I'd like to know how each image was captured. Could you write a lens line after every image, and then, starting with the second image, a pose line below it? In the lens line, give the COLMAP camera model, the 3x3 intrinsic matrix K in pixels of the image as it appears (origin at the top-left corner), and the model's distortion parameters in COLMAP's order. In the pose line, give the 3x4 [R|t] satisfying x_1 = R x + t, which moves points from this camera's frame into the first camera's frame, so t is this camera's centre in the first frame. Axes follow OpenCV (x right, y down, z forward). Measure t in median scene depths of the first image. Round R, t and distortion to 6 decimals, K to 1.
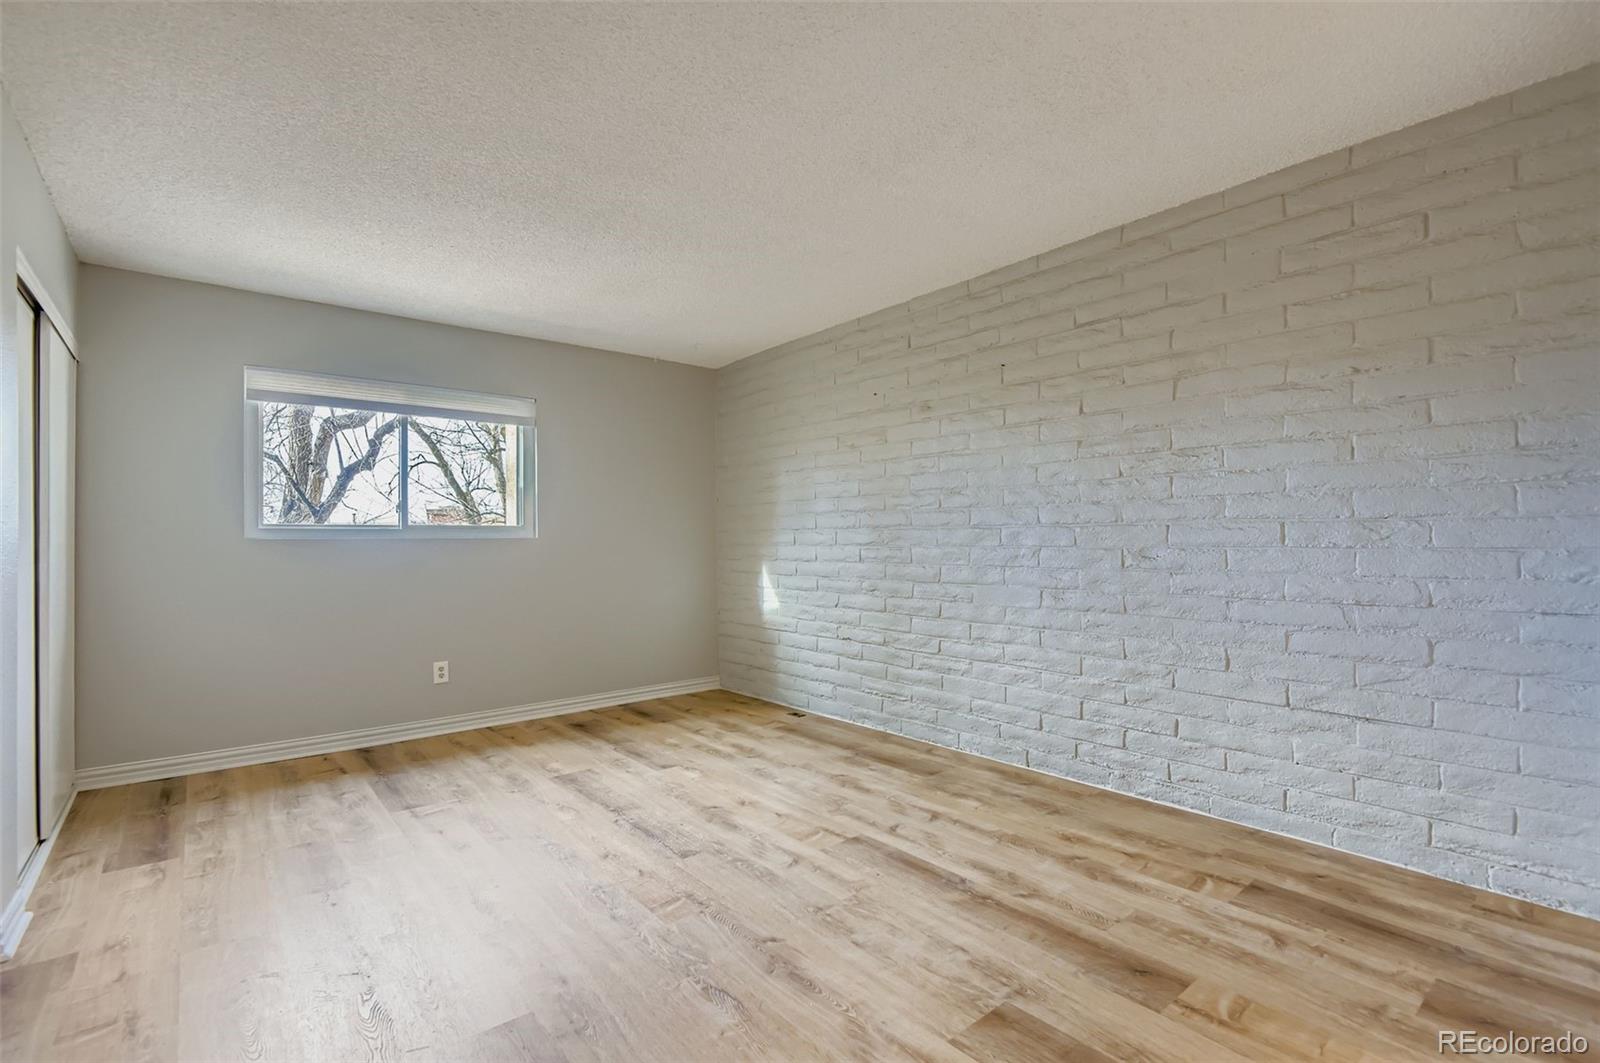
lens RADIAL K [[742.4, 0, 800.0], [0, 742.4, 531.5], [0, 0, 1]] dist [0.000483, -0.001185]
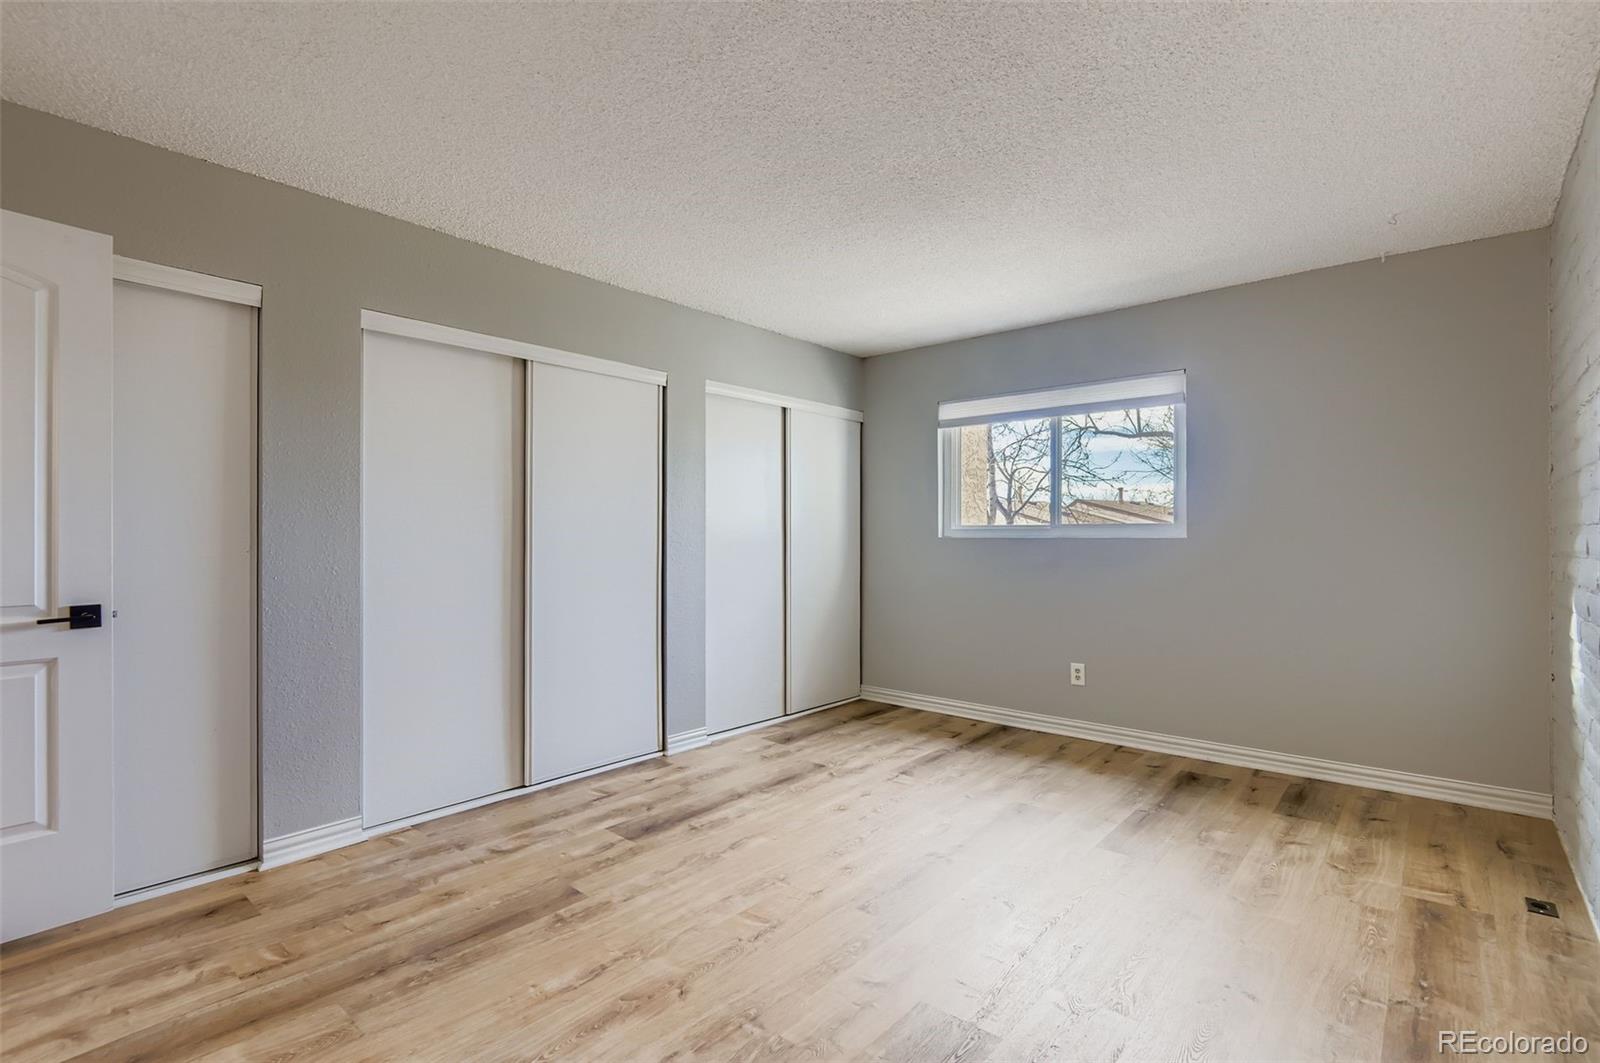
lens RADIAL K [[742.4, 0, 800.0], [0, 742.4, 531.5], [0, 0, 1]] dist [0.000483, -0.001185]
pose [[0.168142, 0.003447, -0.985757, 0.461782], [0.007425, 0.999961, 0.004763, -0.006257], [0.985735, -0.008120, 0.168109, 0.525375]]
